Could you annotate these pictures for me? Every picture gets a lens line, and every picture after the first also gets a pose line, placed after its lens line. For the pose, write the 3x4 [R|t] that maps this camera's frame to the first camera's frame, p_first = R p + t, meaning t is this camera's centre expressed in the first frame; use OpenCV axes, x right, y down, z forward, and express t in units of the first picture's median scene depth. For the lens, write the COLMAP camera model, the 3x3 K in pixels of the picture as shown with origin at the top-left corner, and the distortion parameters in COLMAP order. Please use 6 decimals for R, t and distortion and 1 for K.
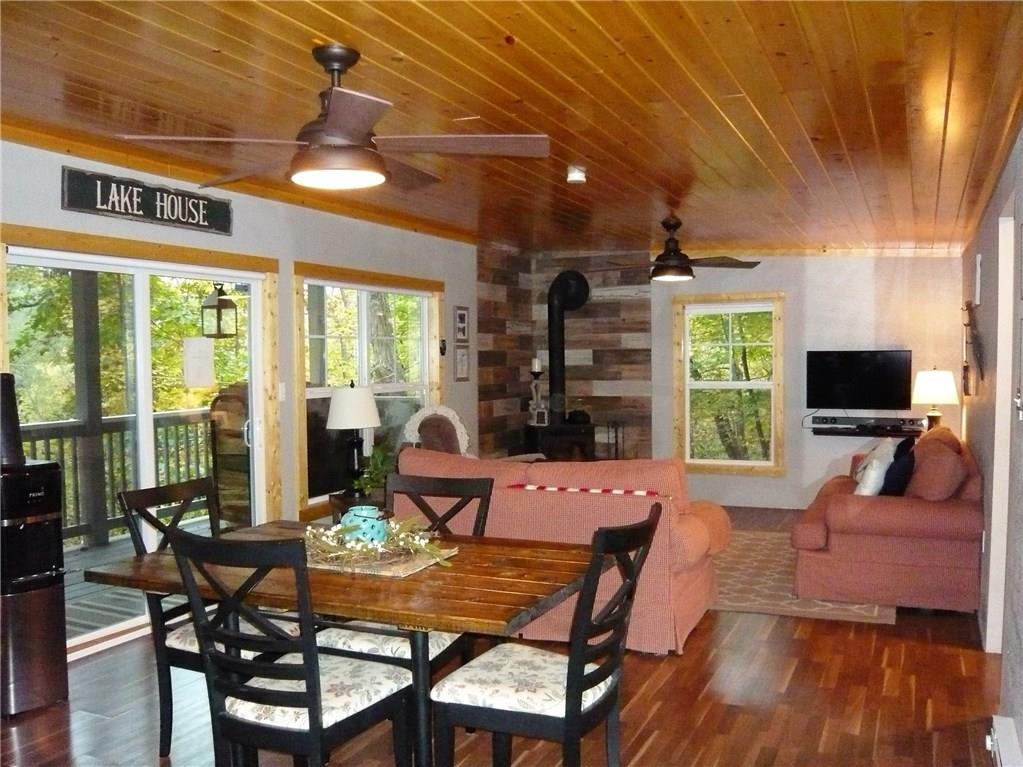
lens RADIAL K [[928.7, 0, 510.0], [0, 928.7, 397.4], [0, 0, 1]] dist [-0.083791, 0.021129]
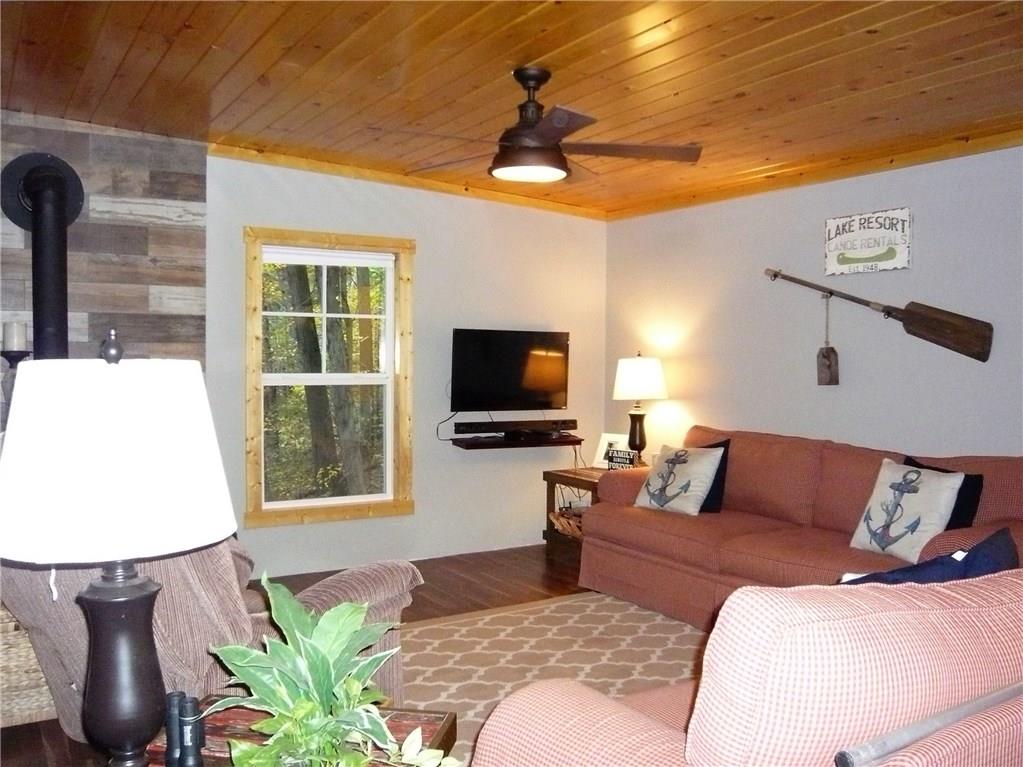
lens RADIAL K [[928.7, 0, 510.0], [0, 928.7, 397.4], [0, 0, 1]] dist [-0.083791, 0.021129]
pose [[0.550939, -0.016195, 0.834388, -0.384838], [0.023604, 0.999714, 0.003819, -0.000267], [-0.834212, 0.017591, 0.551164, 0.952821]]
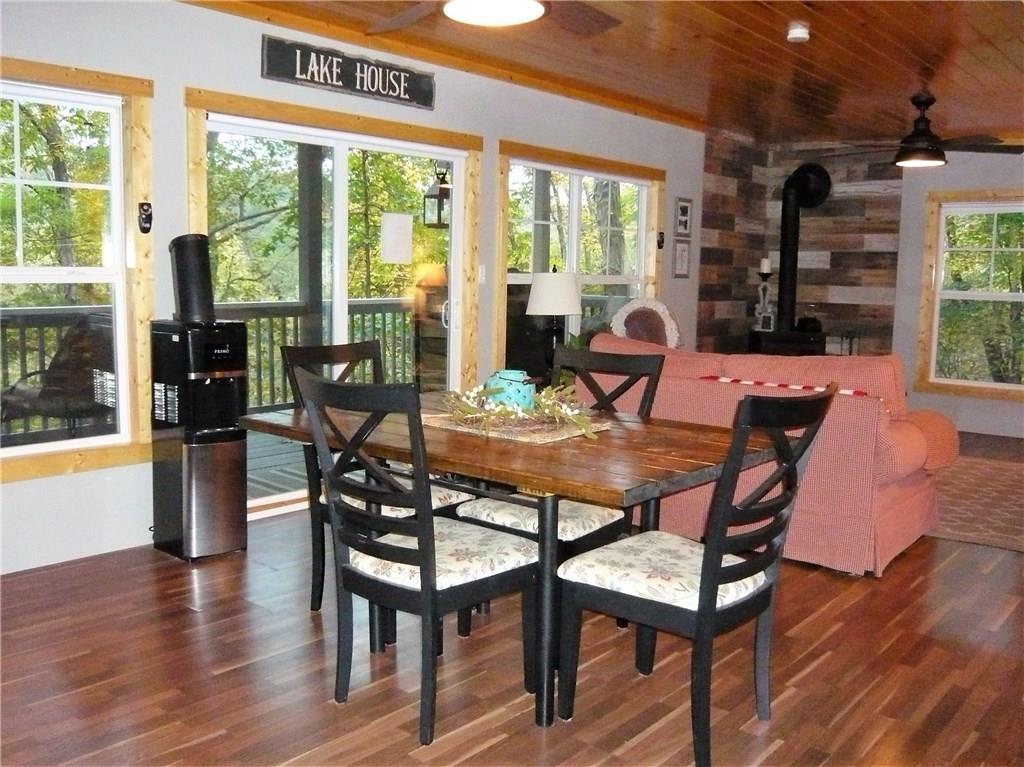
lens RADIAL K [[935.8, 0, 486.2], [0, 935.8, 389.6], [0, 0, 1]] dist [-0.105864, 0.081391]
pose [[0.957383, 0.065783, -0.281232, 0.052331], [-0.042685, 0.995251, 0.087488, 0.034199], [0.285651, -0.071755, 0.955644, 0.053889]]
